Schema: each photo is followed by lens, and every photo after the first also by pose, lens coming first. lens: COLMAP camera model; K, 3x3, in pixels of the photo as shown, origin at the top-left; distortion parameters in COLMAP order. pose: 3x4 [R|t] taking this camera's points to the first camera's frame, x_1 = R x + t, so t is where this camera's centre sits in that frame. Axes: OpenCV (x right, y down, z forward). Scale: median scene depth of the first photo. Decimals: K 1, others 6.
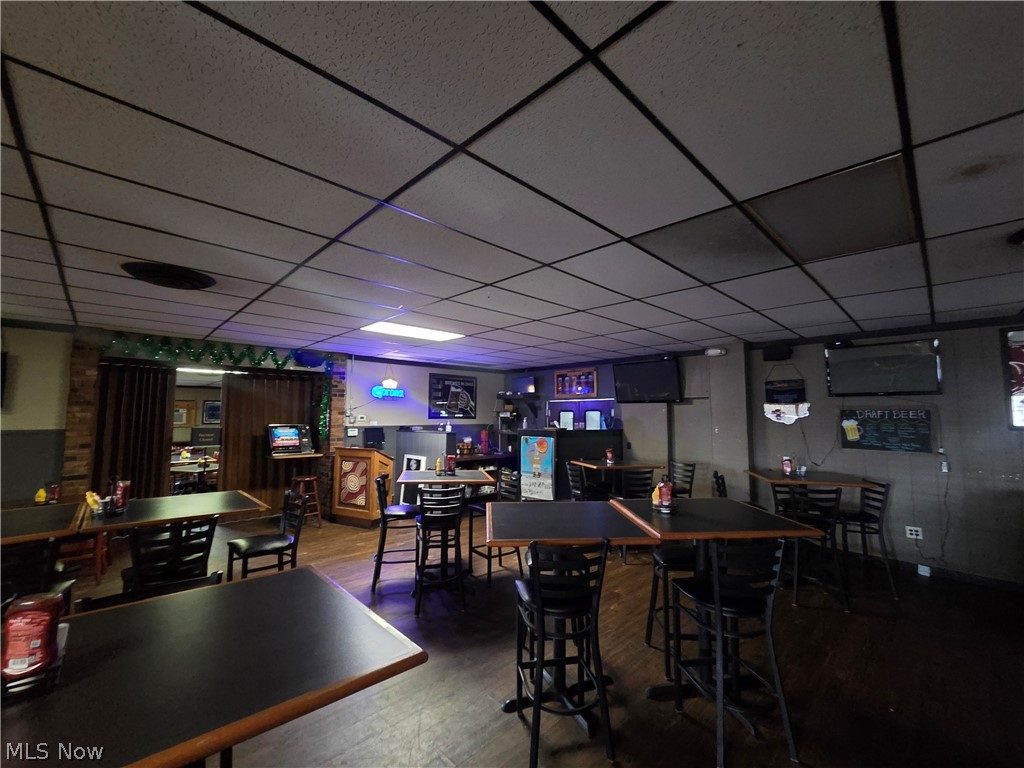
lens RADIAL K [[423.8, 0, 513.5], [0, 423.8, 378.6], [0, 0, 1]] dist [-0.001784, -0.000300]
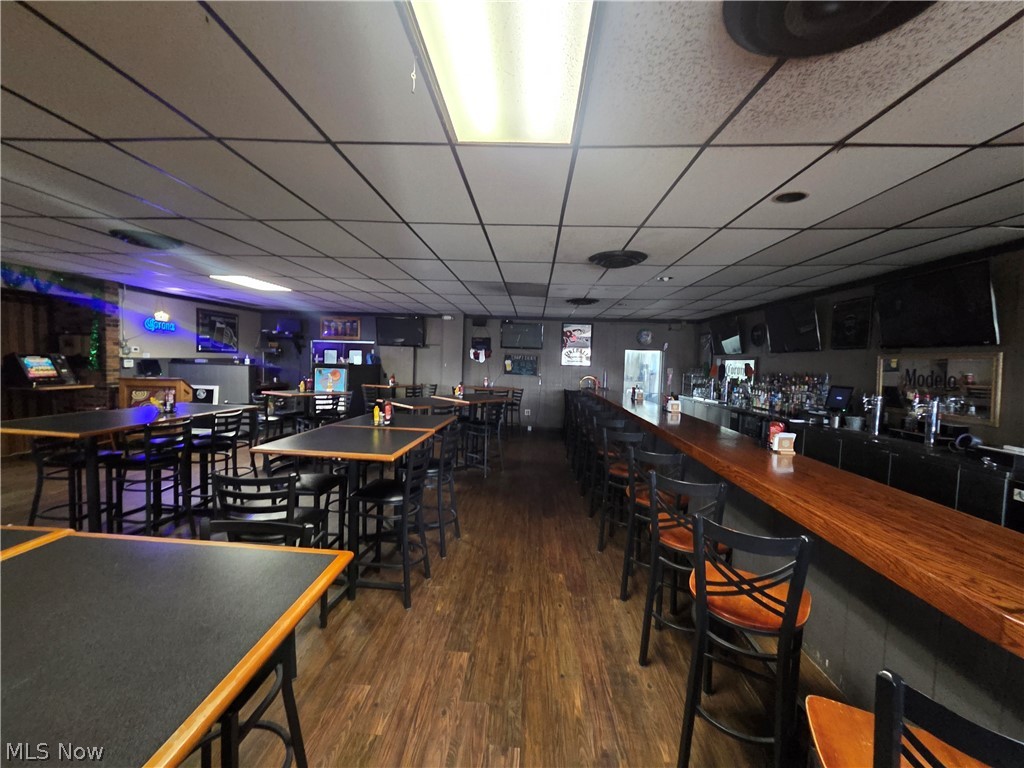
lens RADIAL K [[423.3, 0, 505.0], [0, 423.3, 382.6], [0, 0, 1]] dist [-0.000304, 0.001061]
pose [[0.743462, -0.016329, 0.668578, -0.547720], [-0.086015, 0.989064, 0.119806, -0.035140], [-0.663223, -0.146580, 0.733927, -0.461658]]
